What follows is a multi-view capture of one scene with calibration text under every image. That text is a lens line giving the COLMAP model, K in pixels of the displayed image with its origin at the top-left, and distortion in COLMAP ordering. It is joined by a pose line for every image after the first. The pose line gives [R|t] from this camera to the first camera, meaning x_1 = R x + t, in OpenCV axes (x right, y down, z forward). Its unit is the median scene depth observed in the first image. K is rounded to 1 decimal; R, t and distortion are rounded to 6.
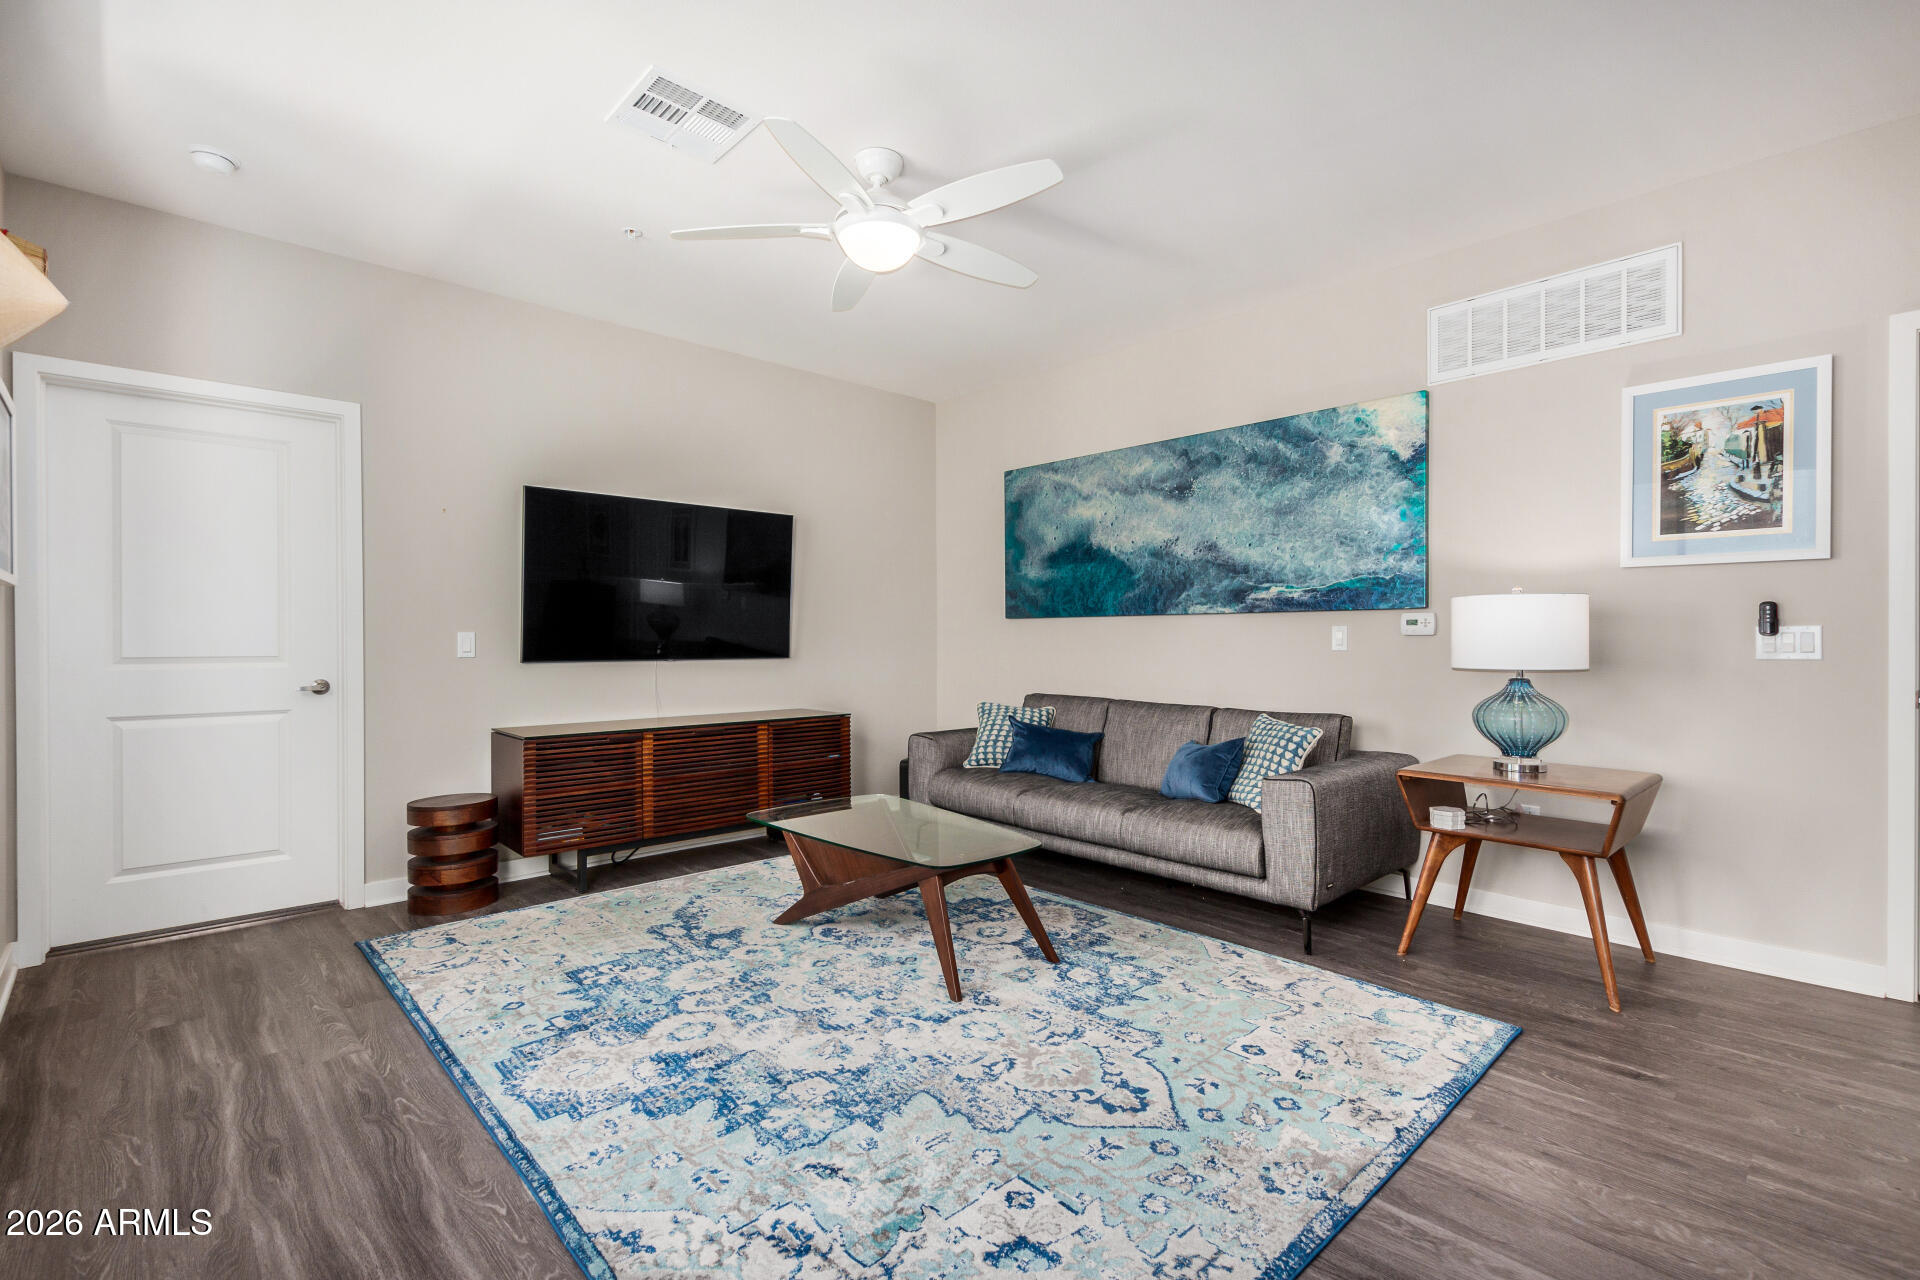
lens RADIAL K [[872.9, 0, 967.4], [0, 872.9, 647.8], [0, 0, 1]] dist [0.007897, -0.003712]
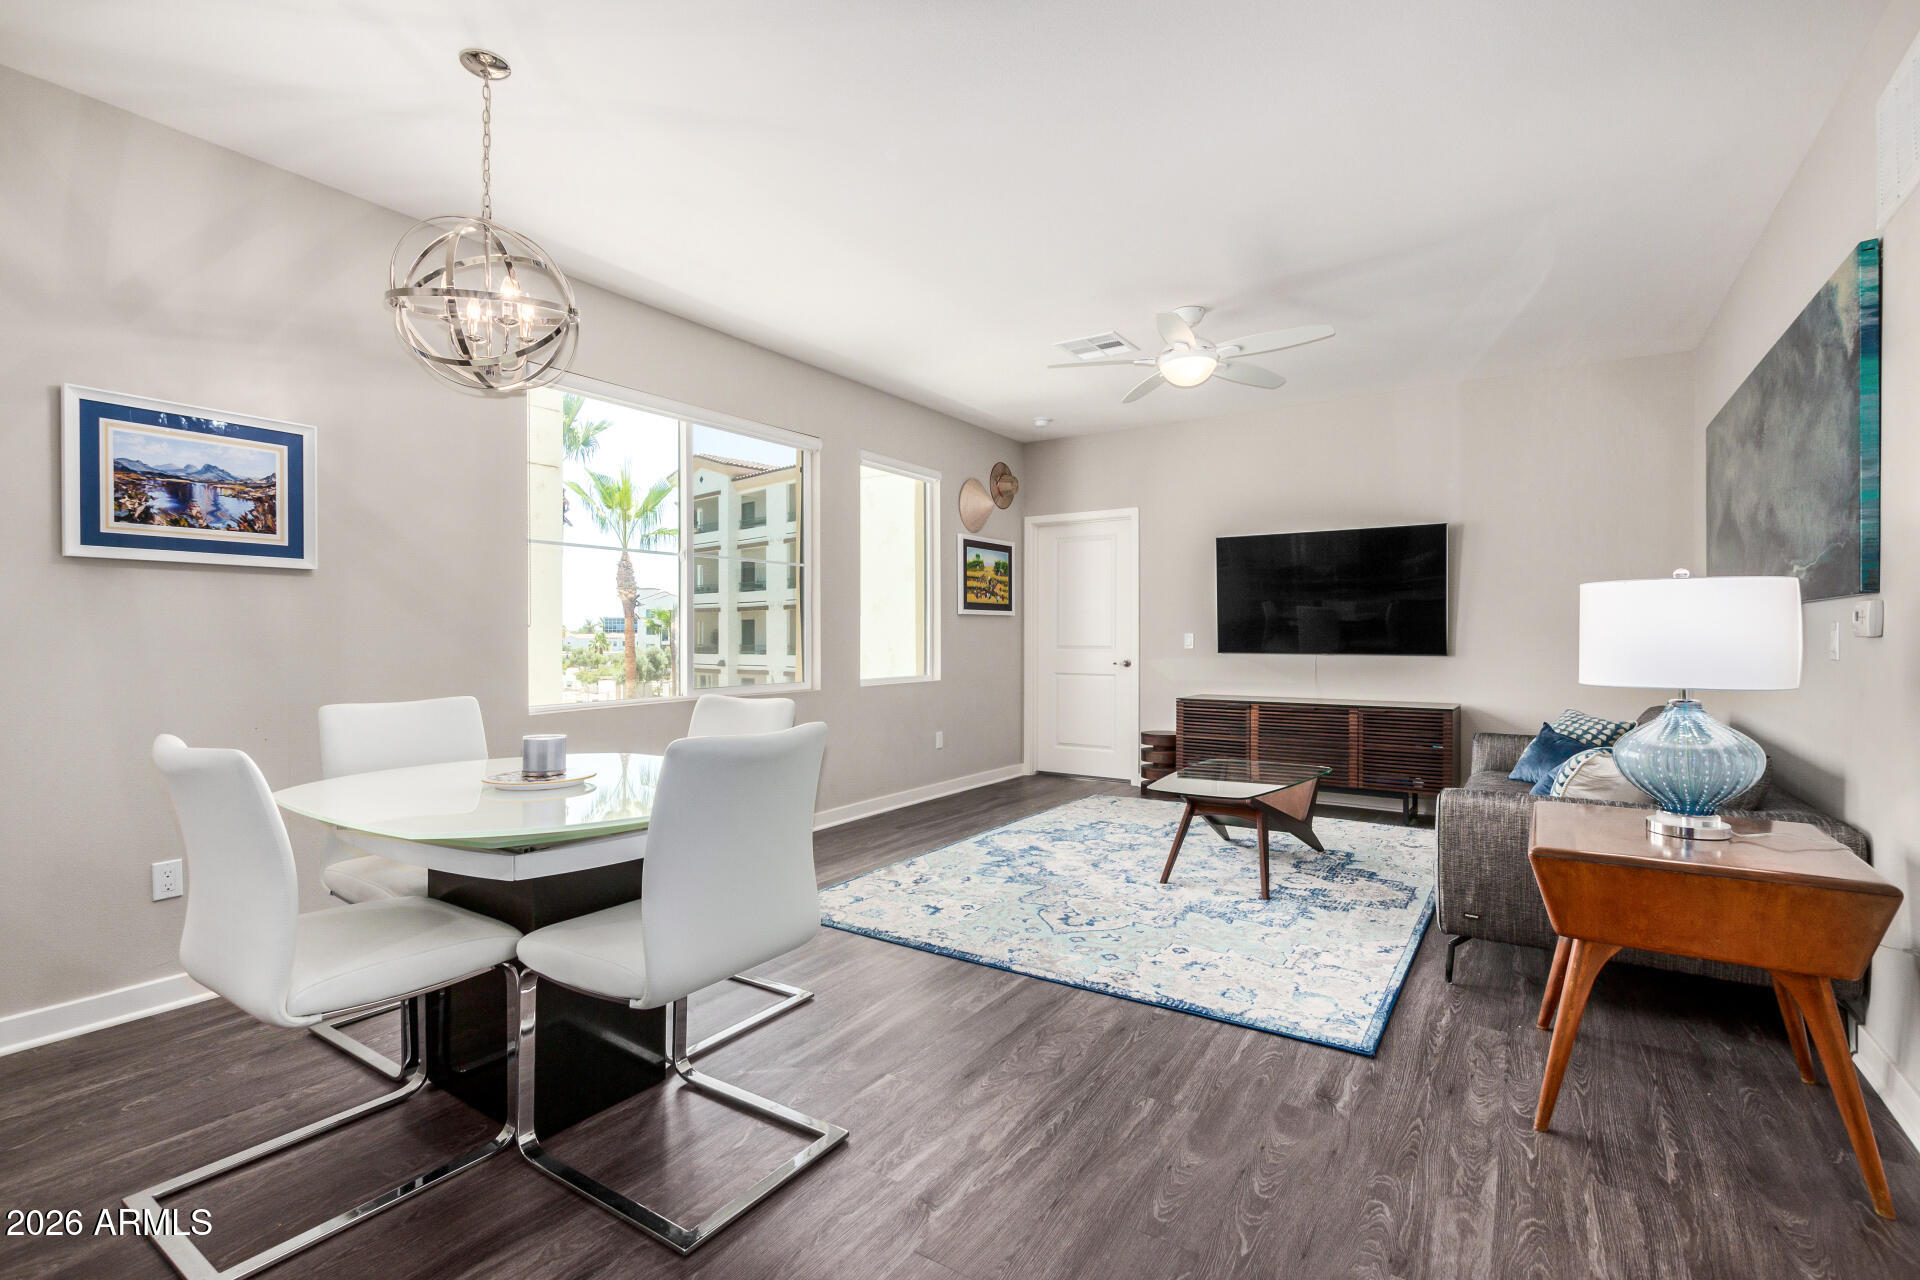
lens RADIAL K [[872.9, 0, 961.7], [0, 872.9, 645.9], [0, 0, 1]] dist [0.007897, -0.003712]
pose [[0.226969, 0.012943, -0.973816, 1.245894], [-0.010242, 0.999888, 0.010903, -0.010594], [0.973848, 0.007499, 0.227076, 0.302254]]
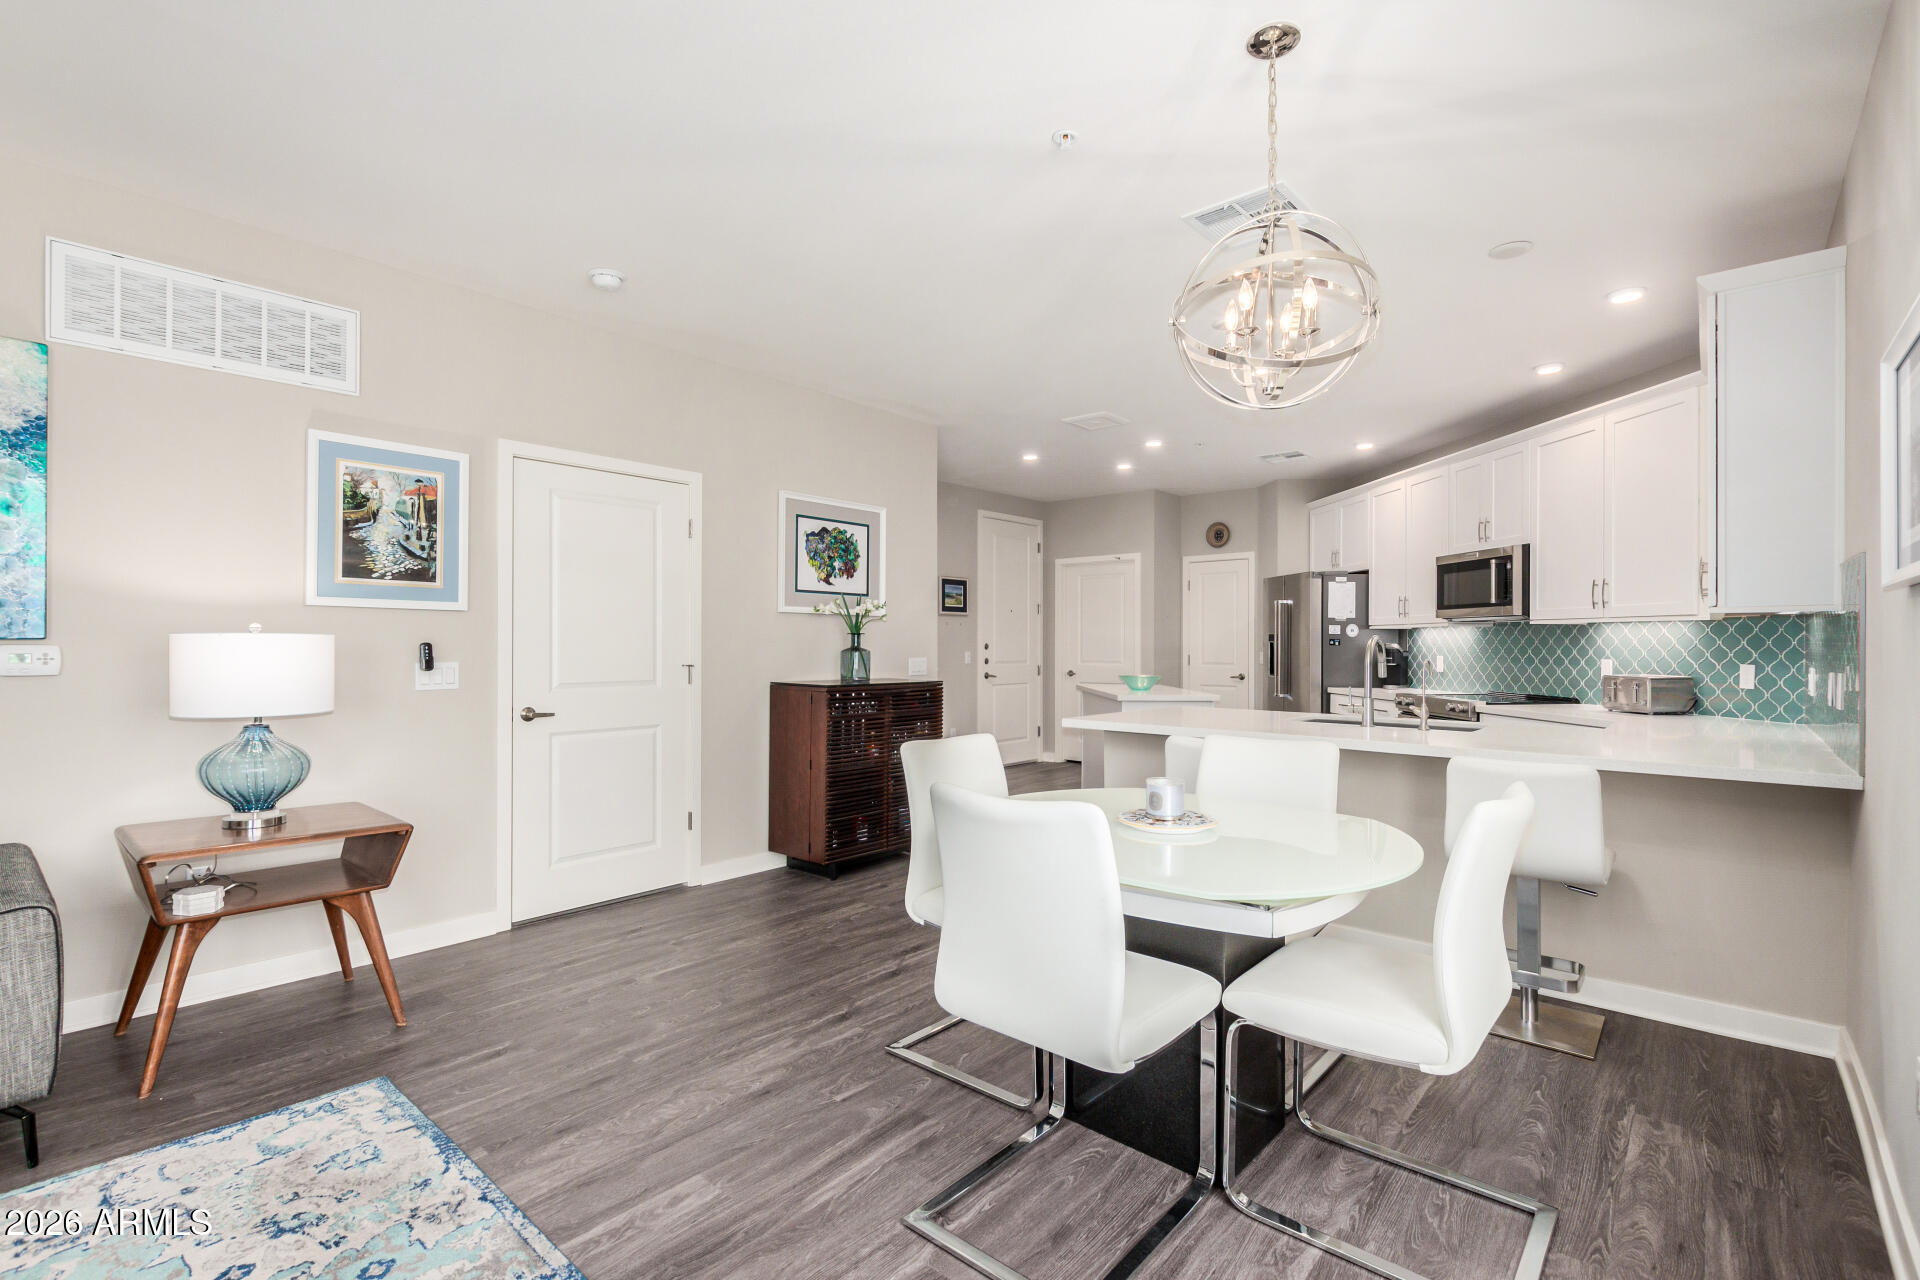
lens RADIAL K [[872.9, 0, 963.0], [0, 872.9, 646.8], [0, 0, 1]] dist [0.007897, -0.003712]
pose [[-0.098305, -0.001128, 0.995156, -0.365030], [0.007410, 0.999971, 0.001865, -0.043845], [-0.995129, 0.007557, -0.098294, 0.380426]]
